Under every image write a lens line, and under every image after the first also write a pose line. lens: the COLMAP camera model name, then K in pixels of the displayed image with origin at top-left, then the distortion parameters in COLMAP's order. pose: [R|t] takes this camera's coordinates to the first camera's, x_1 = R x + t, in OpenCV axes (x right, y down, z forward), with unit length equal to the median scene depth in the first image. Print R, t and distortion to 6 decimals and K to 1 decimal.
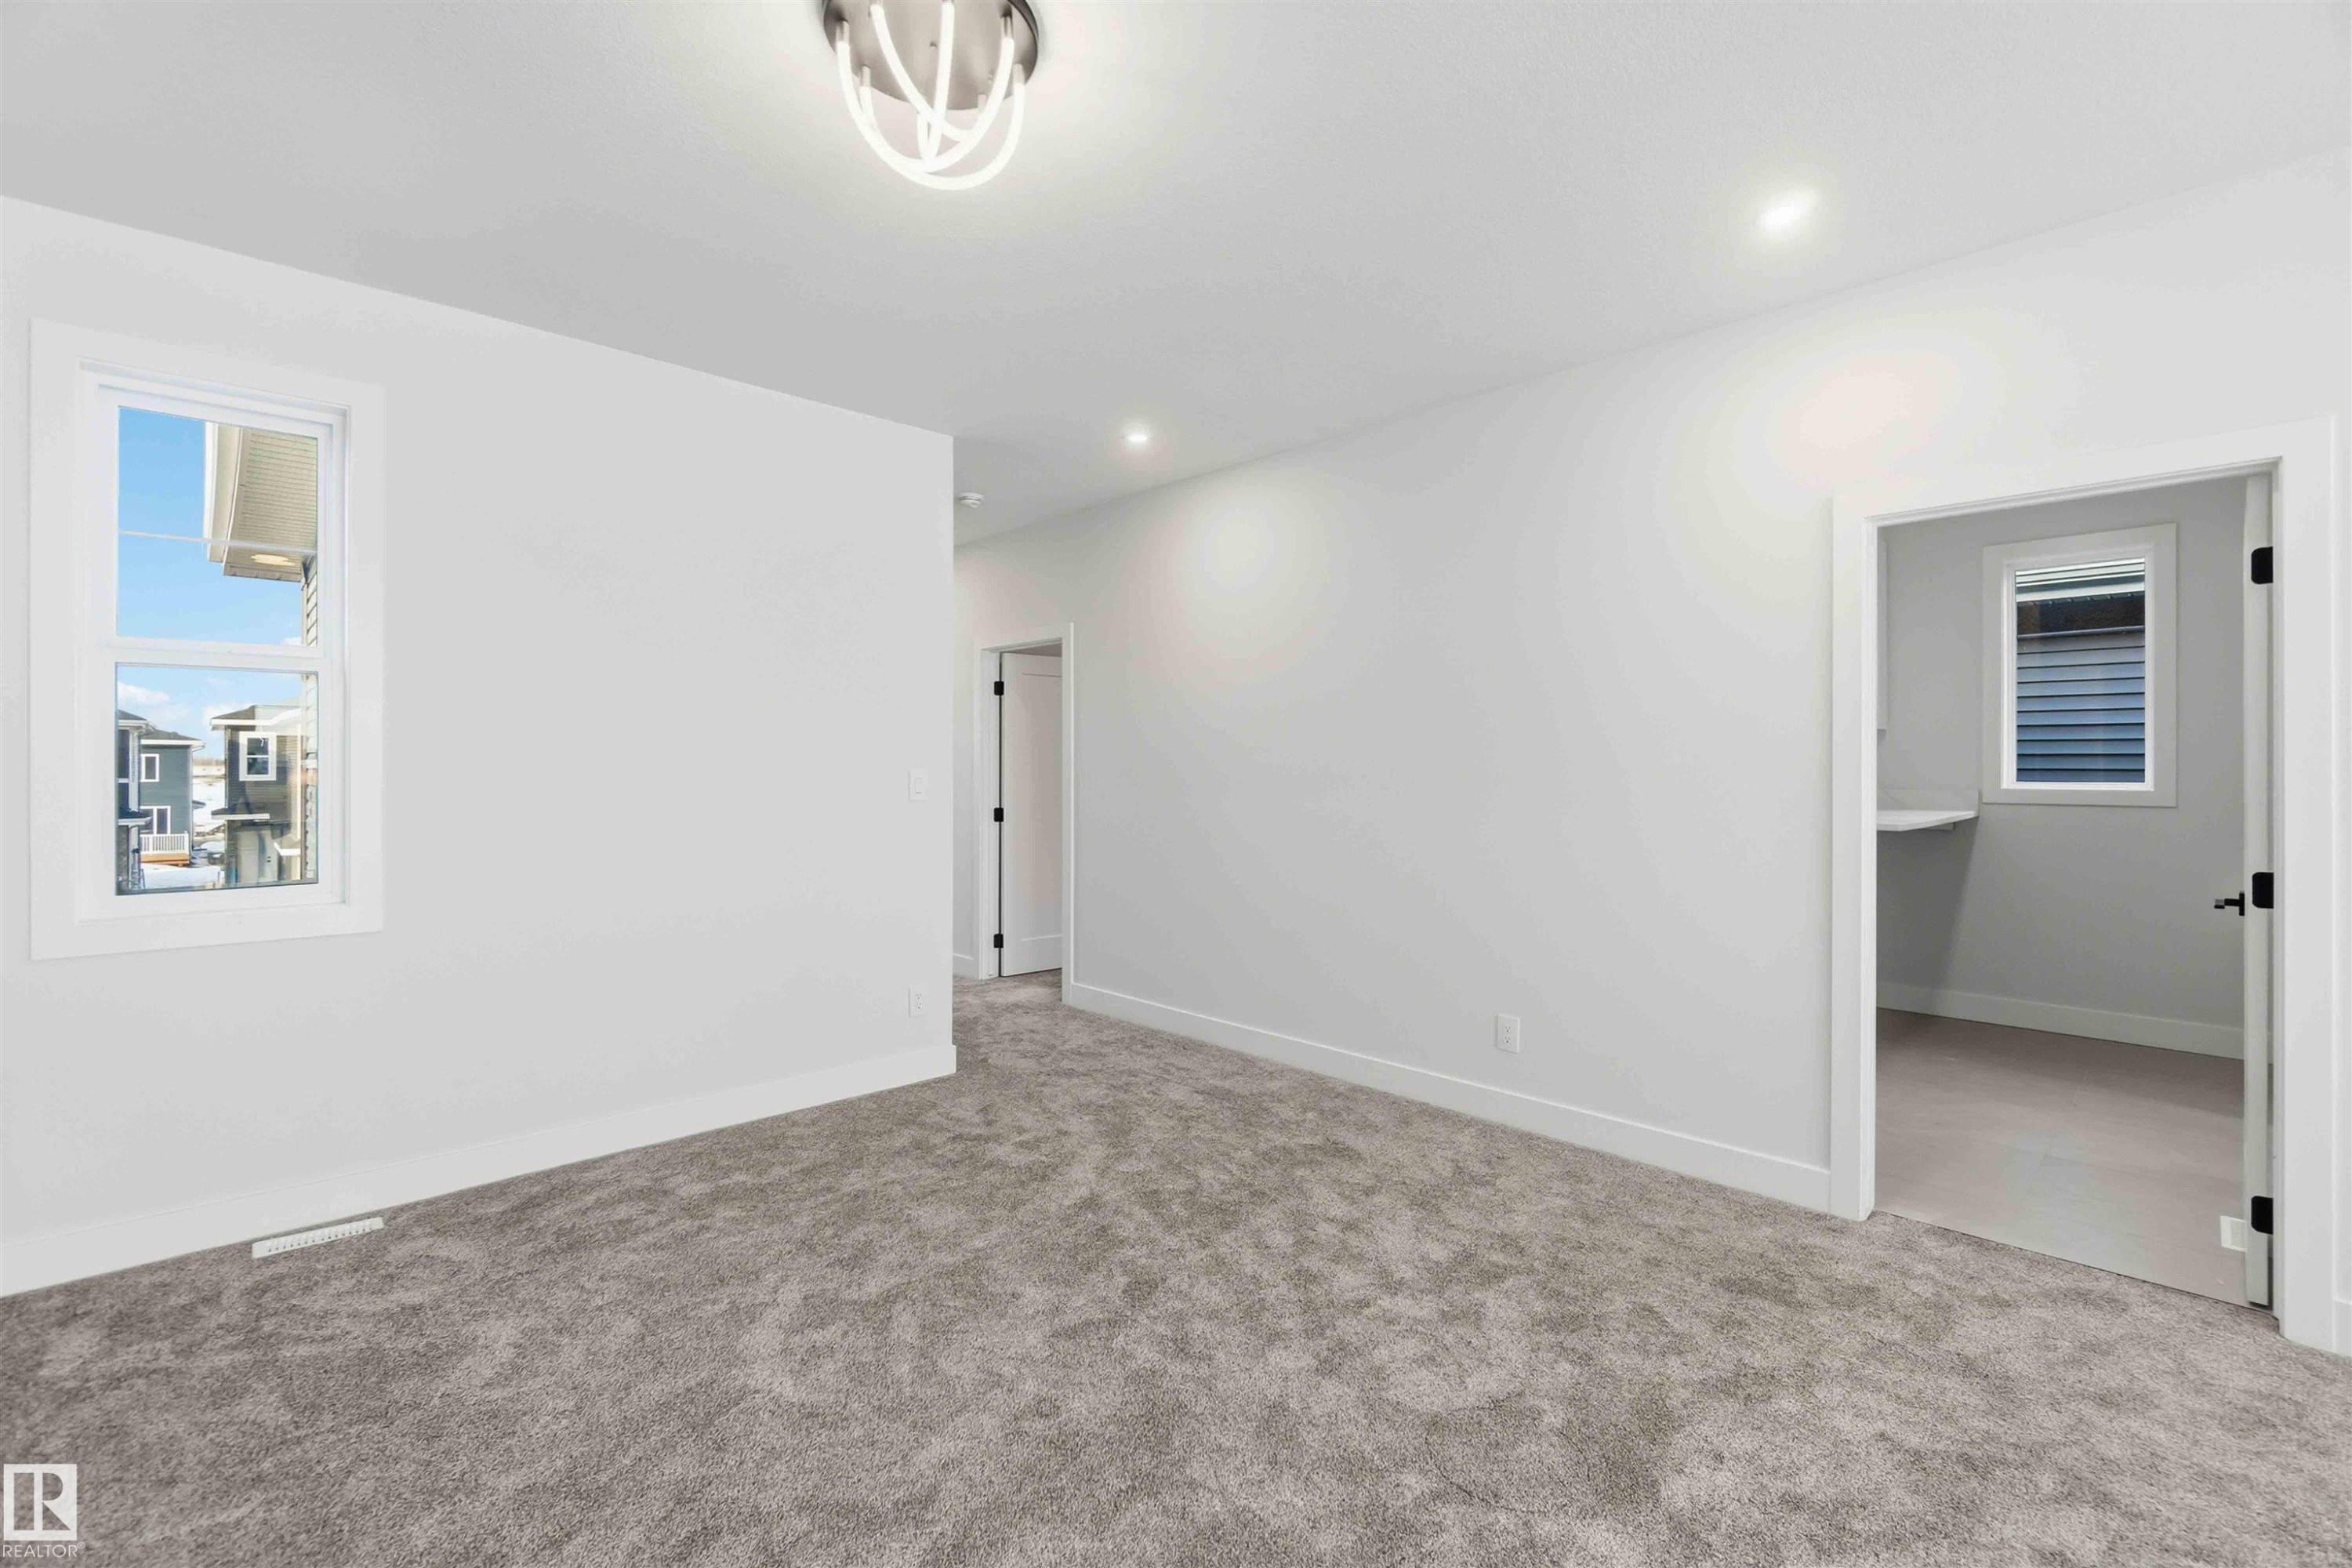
lens RADIAL K [[1036.4, 0, 1158.5], [0, 1036.4, 776.5], [0, 0, 1]] dist [-0.005895, 0.000919]
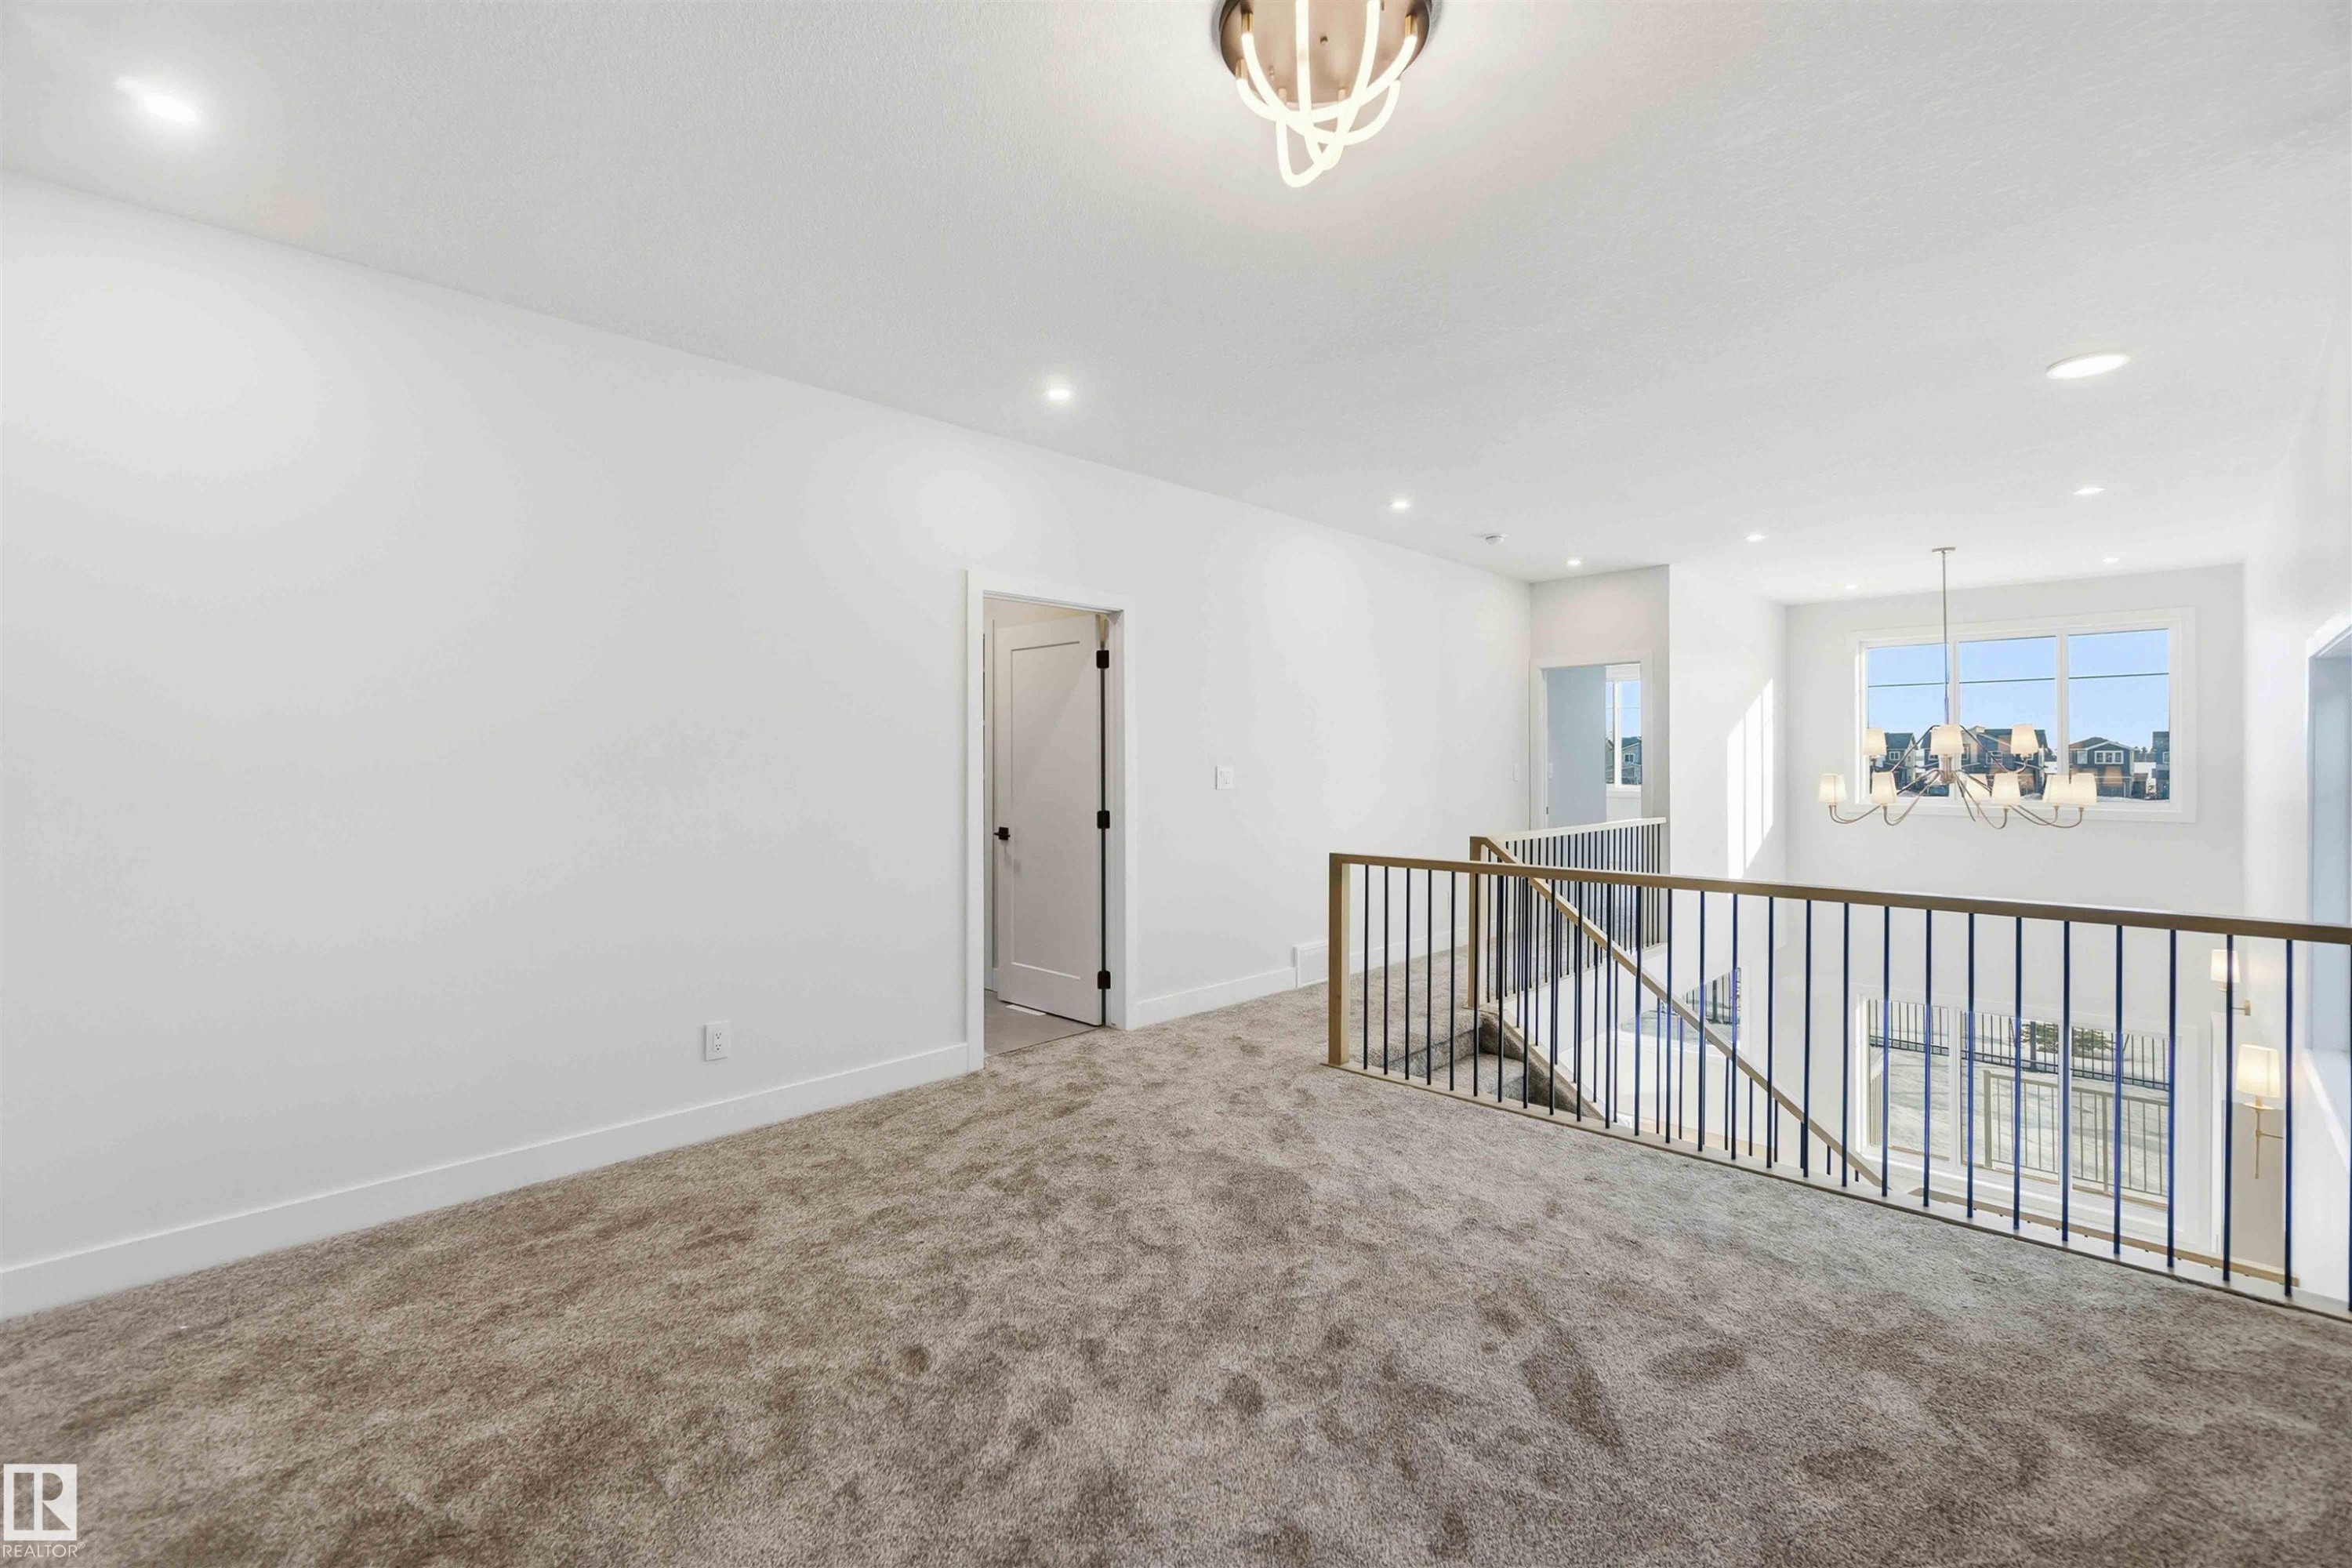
lens RADIAL K [[1036.4, 0, 1159.9], [0, 1036.4, 768.7], [0, 0, 1]] dist [-0.005895, 0.000919]
pose [[-0.037343, -0.003938, 0.999295, -0.918808], [0.024026, 0.999700, 0.004838, 0.010123], [-0.999014, 0.024189, -0.037237, 0.932168]]
